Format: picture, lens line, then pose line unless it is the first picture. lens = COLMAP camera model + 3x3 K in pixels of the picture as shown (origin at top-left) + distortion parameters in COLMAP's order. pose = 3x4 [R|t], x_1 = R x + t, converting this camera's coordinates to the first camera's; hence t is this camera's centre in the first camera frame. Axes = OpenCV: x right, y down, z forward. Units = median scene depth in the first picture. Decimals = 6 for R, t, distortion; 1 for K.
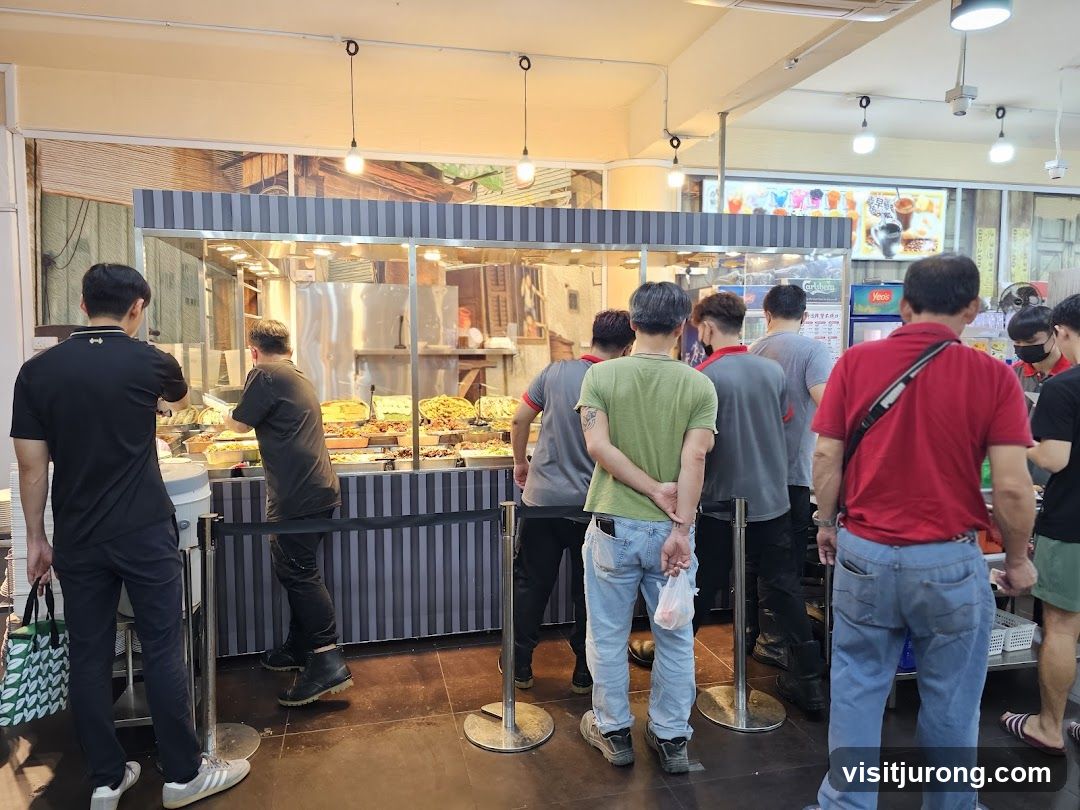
lens RADIAL K [[720.6, 0, 544.4], [0, 720.6, 404.7], [0, 0, 1]] dist [0.056038, -0.045548]
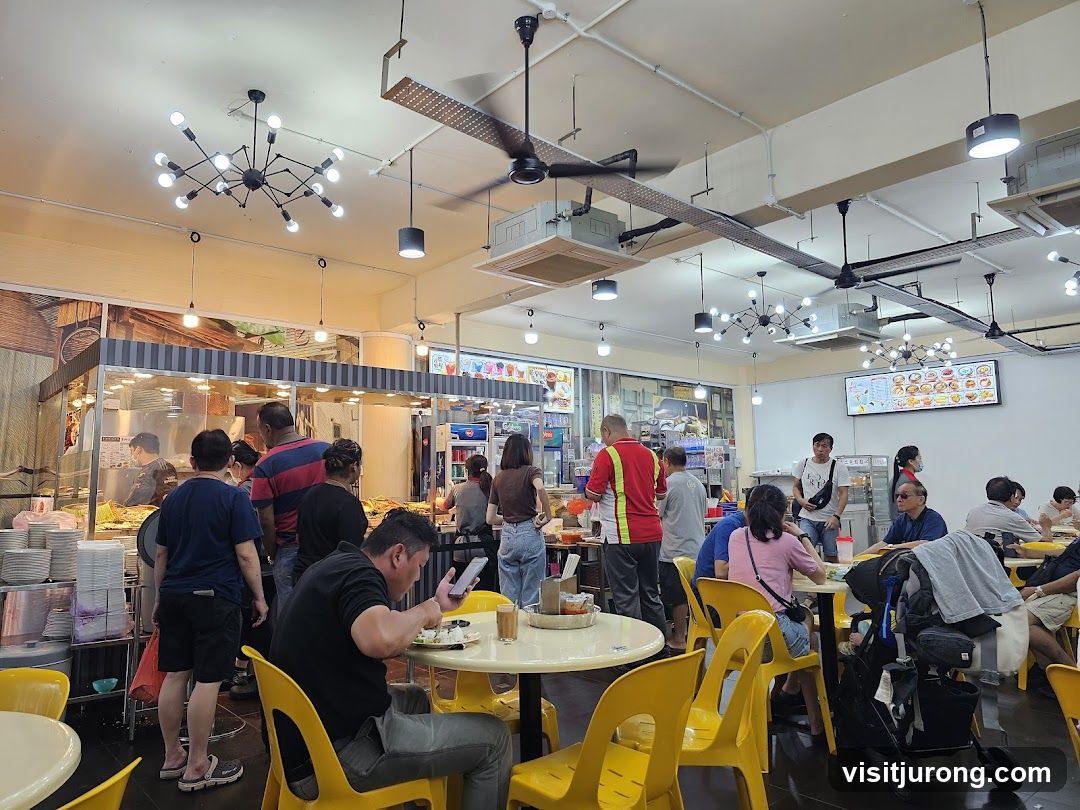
lens RADIAL K [[764.0, 0, 540.0], [0, 764.0, 405.0], [0, 0, 1]] dist [0.155335, -0.192774]
pose [[0.877096, 0.042858, 0.478399, -0.315537], [0.053951, 0.980917, -0.186789, 0.090113], [-0.477276, 0.189642, 0.858047, -0.380956]]
